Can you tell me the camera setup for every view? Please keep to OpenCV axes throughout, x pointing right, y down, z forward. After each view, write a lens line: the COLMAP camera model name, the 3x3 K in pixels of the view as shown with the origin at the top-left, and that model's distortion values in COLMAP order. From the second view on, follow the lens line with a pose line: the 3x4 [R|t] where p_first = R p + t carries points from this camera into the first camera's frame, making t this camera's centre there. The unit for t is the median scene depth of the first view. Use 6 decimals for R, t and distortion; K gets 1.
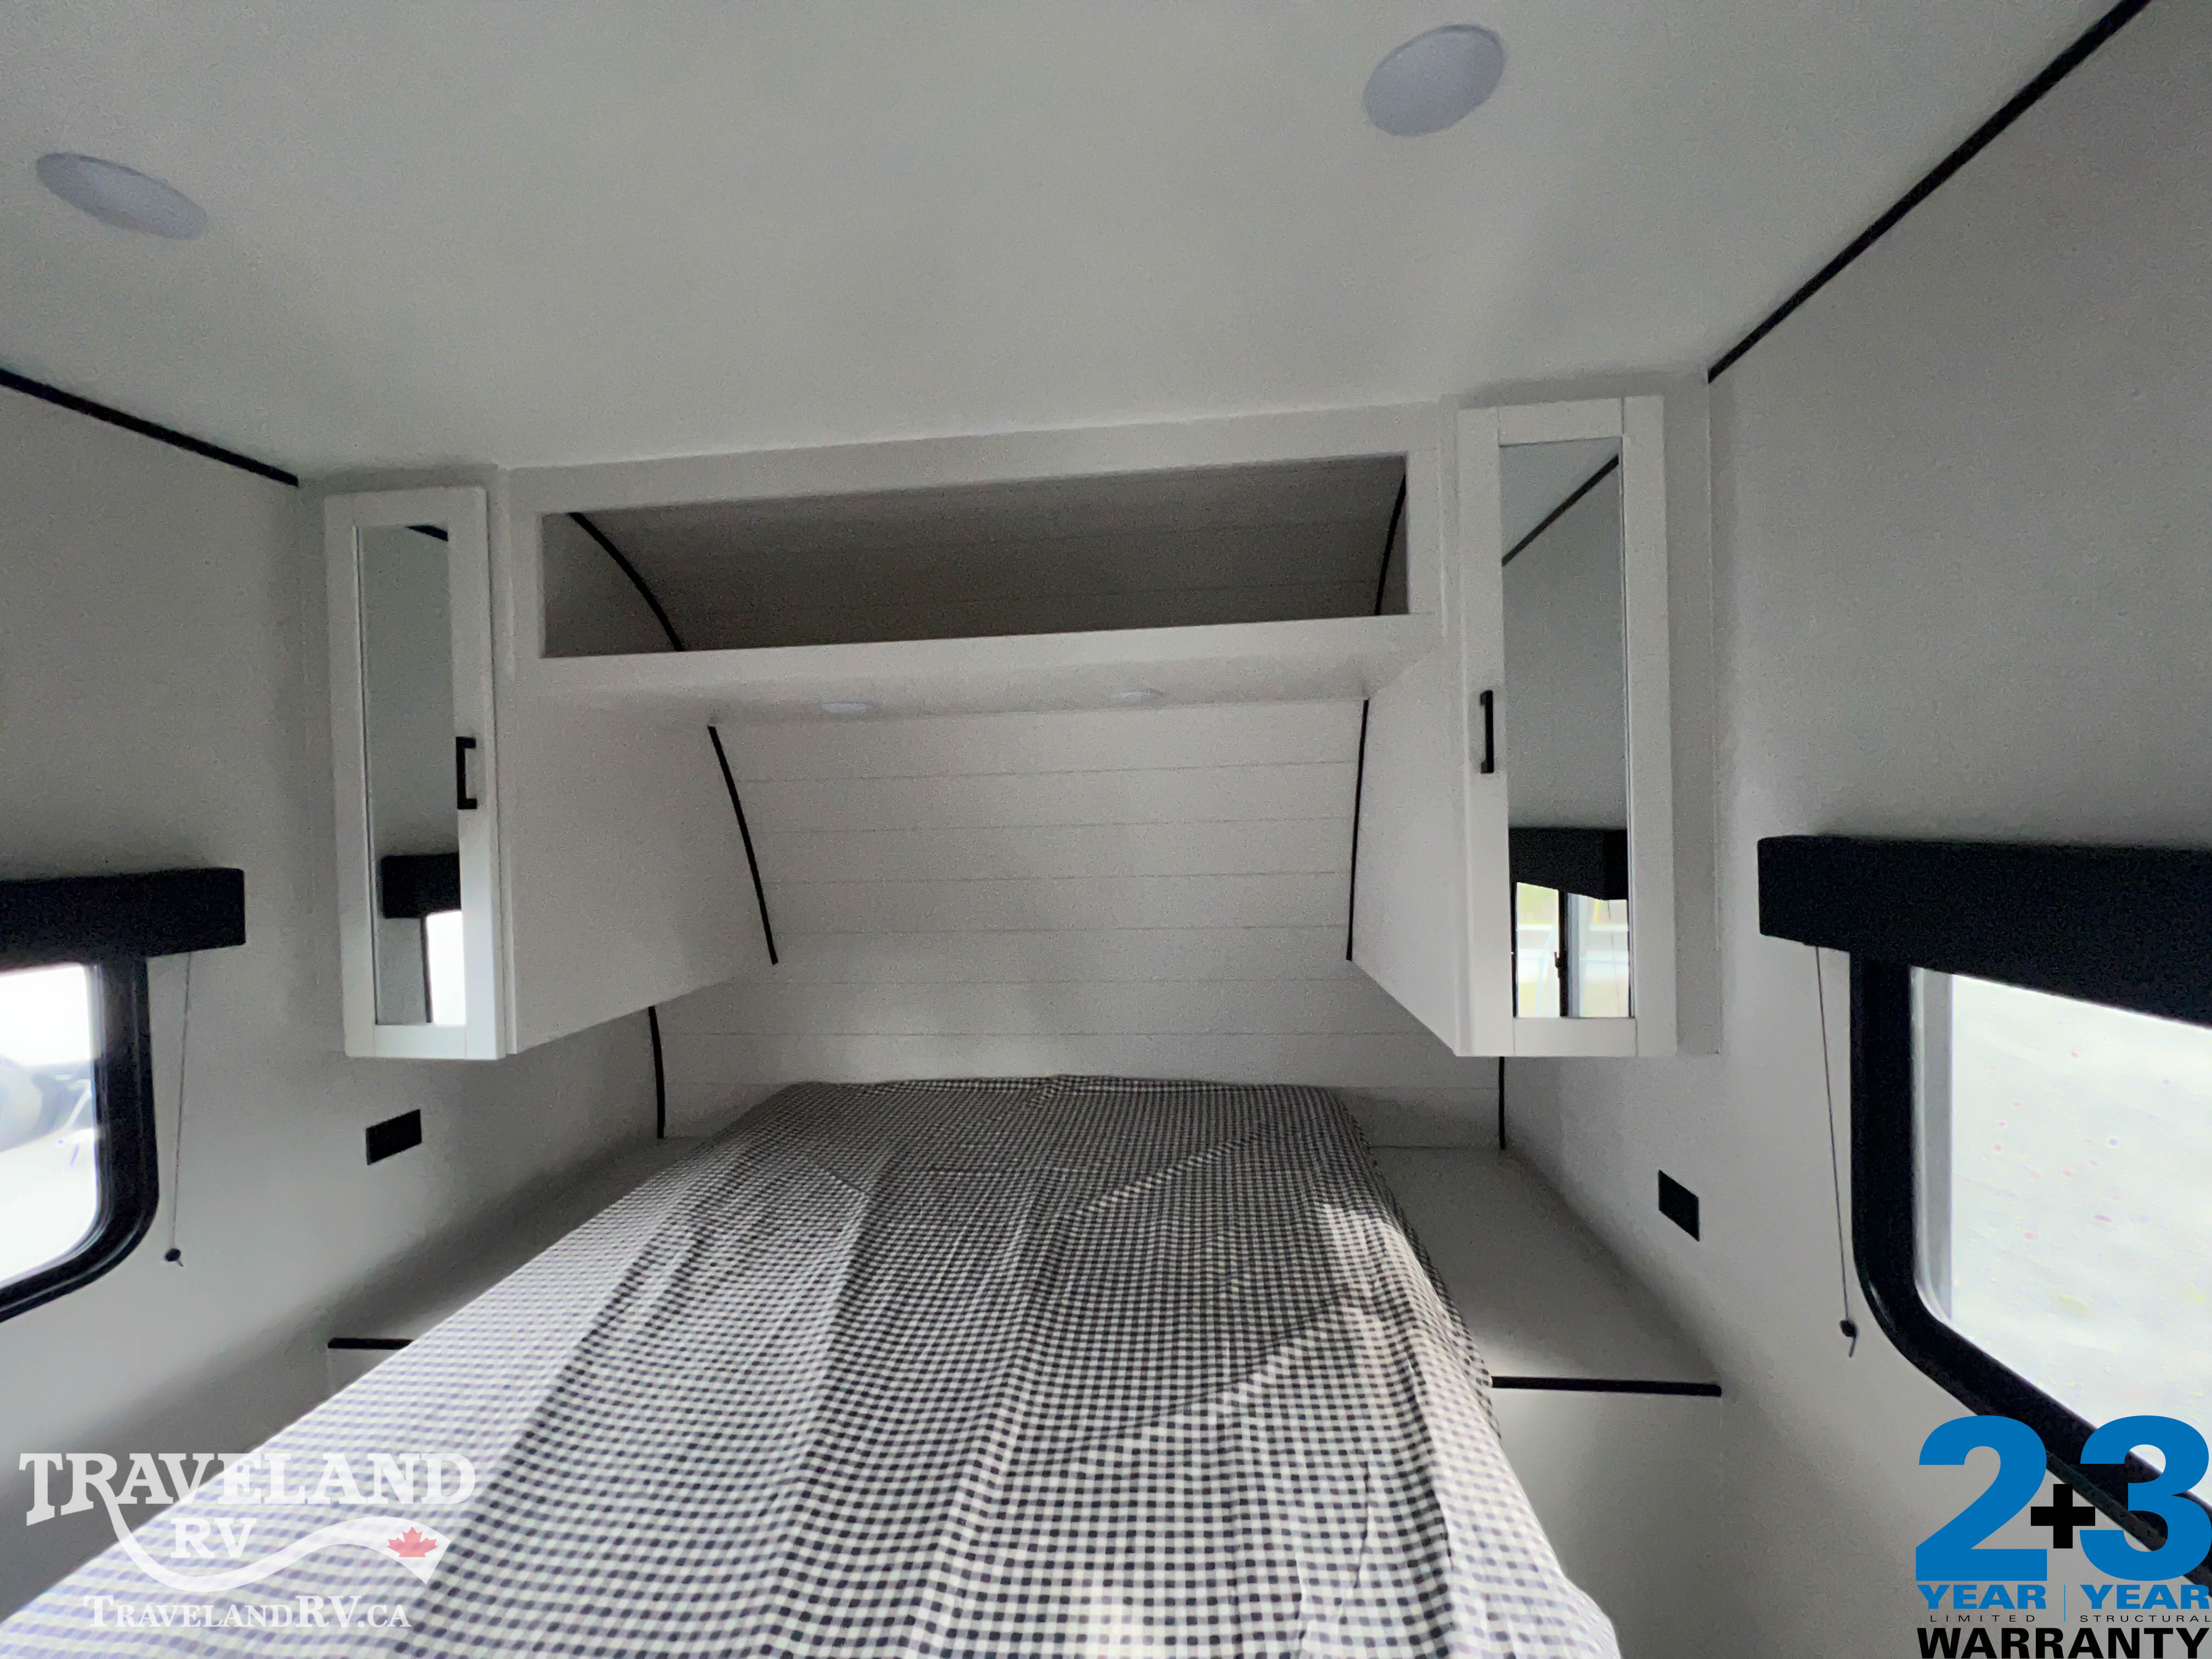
lens RADIAL K [[880.8, 0, 1106.0], [0, 880.8, 829.5], [0, 0, 1]] dist [-0.001954, 0.000322]
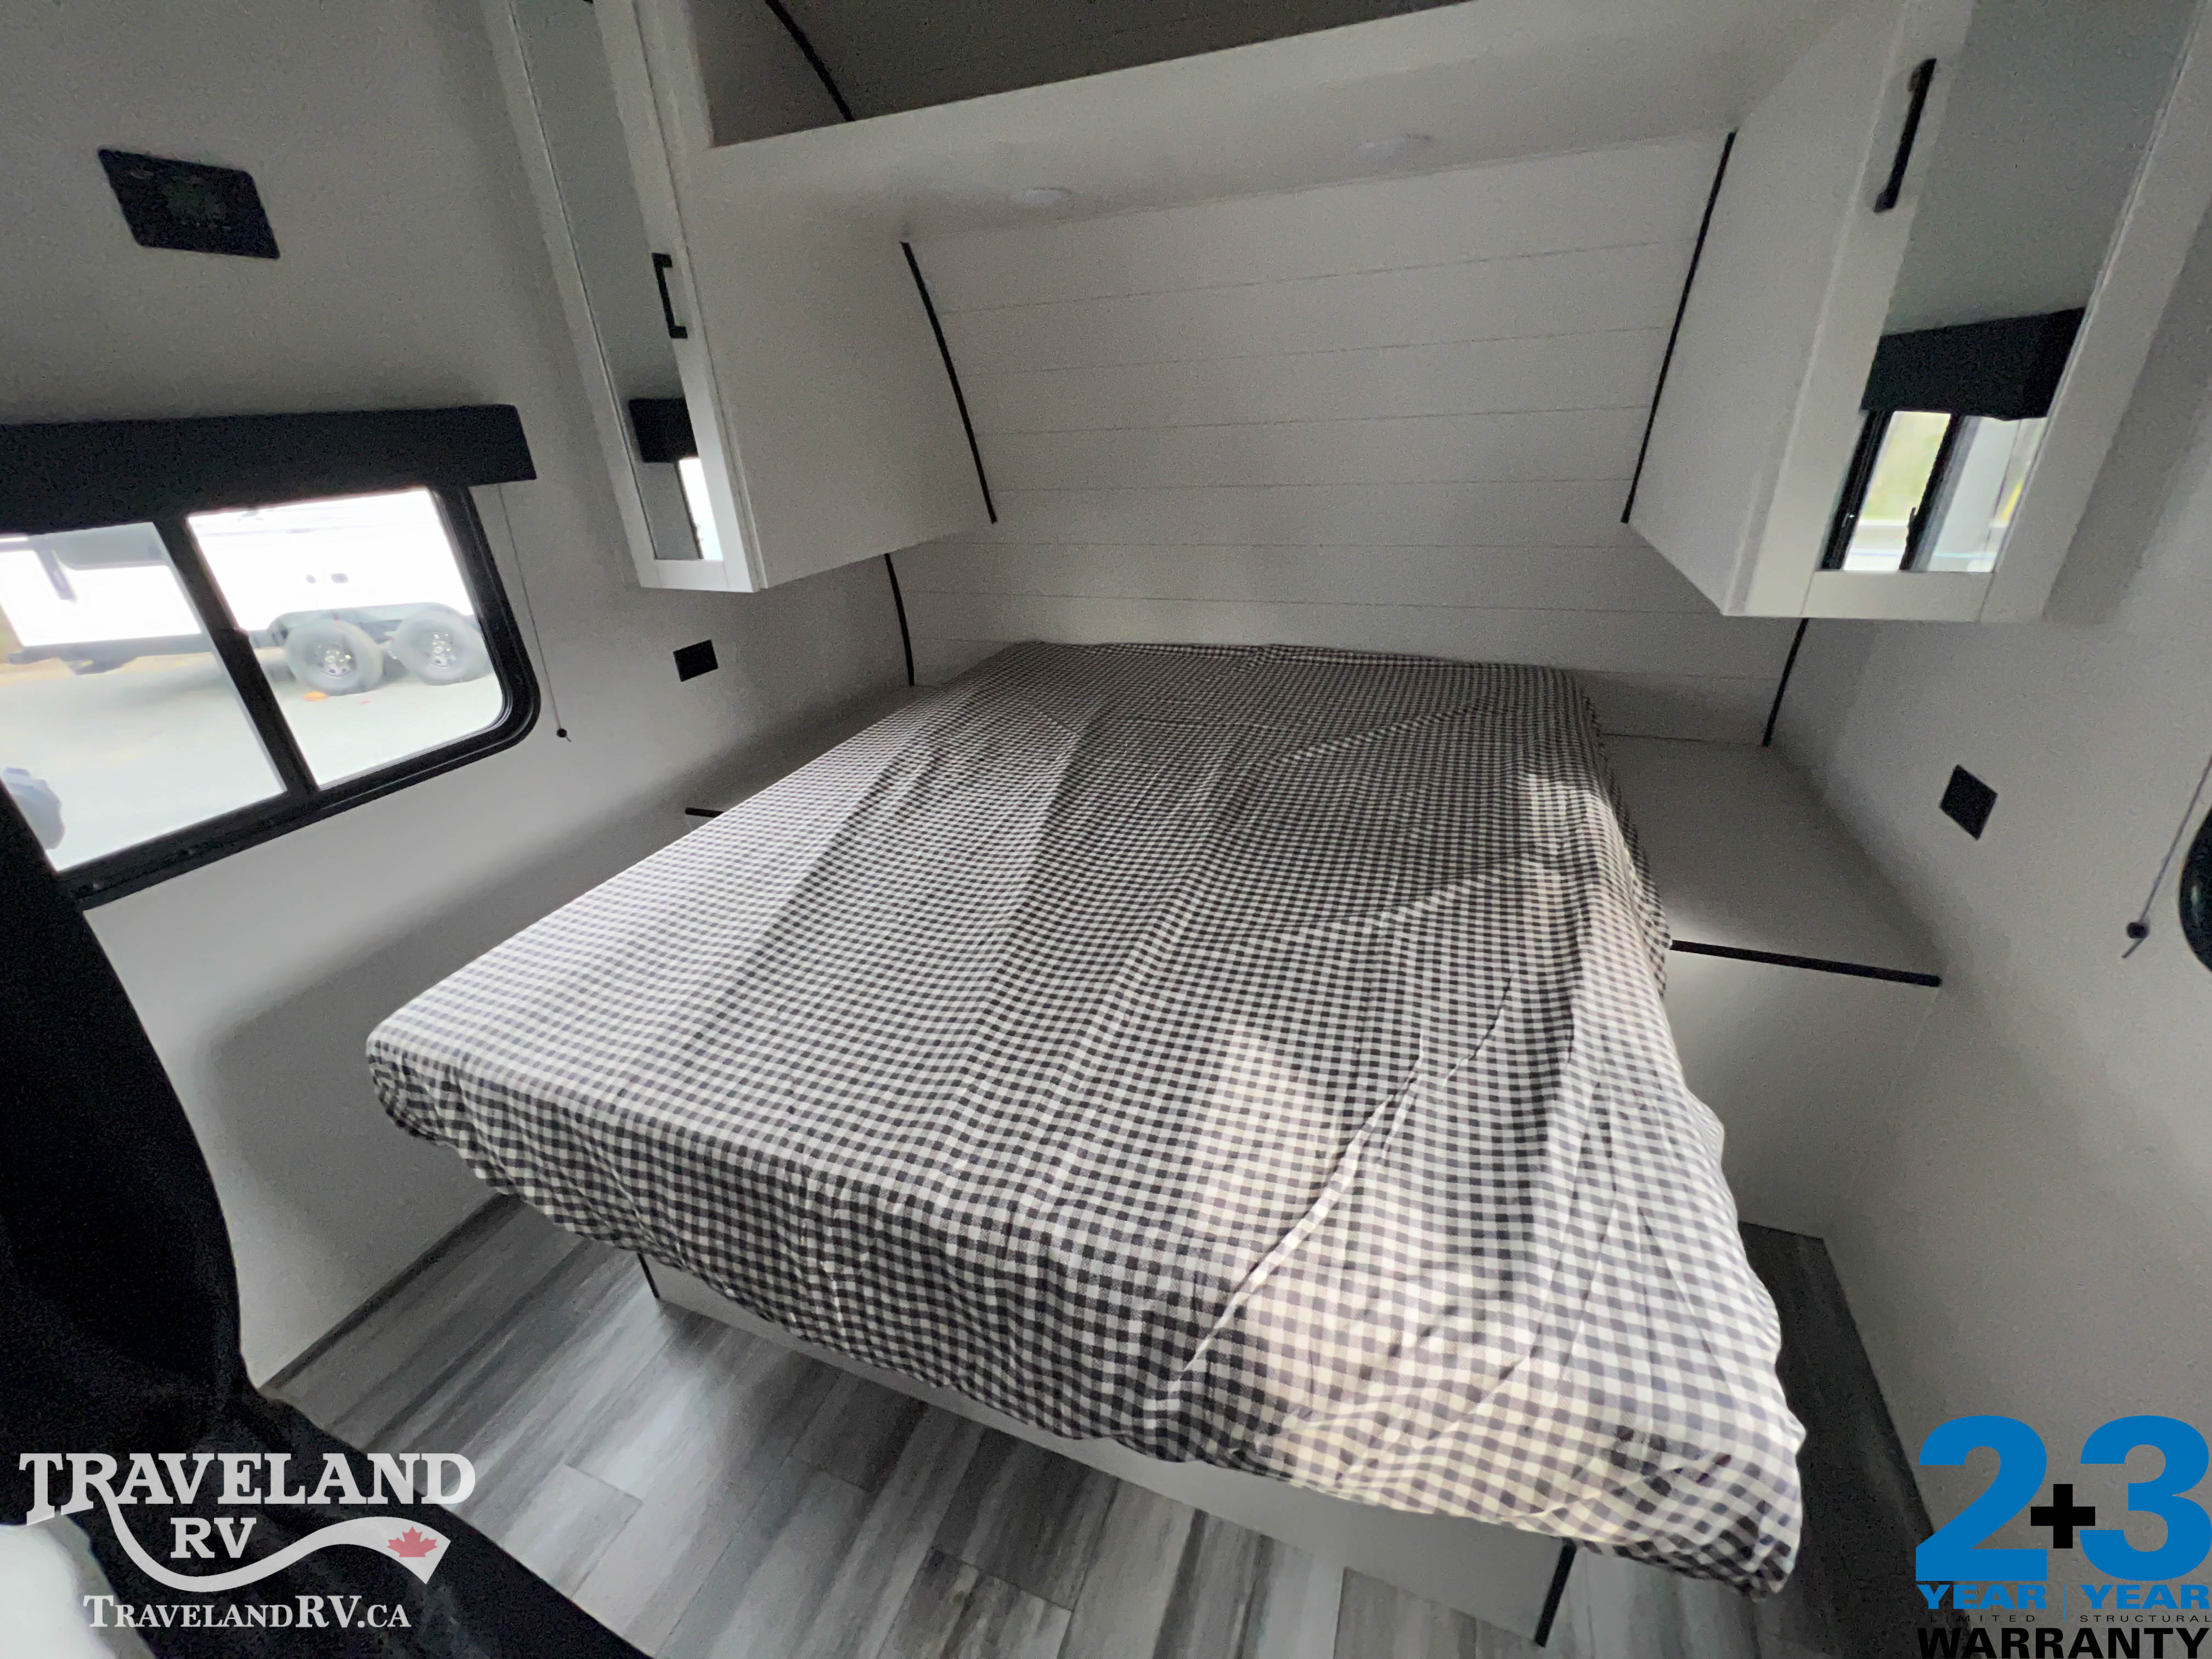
lens RADIAL K [[880.8, 0, 1106.0], [0, 880.8, 829.5], [0, 0, 1]] dist [-0.003298, -0.000007]
pose [[0.964708, 0.095640, -0.245341, 0.069066], [0.020573, 0.901487, 0.432317, 0.087300], [0.262519, -0.422107, 0.867704, 0.024958]]
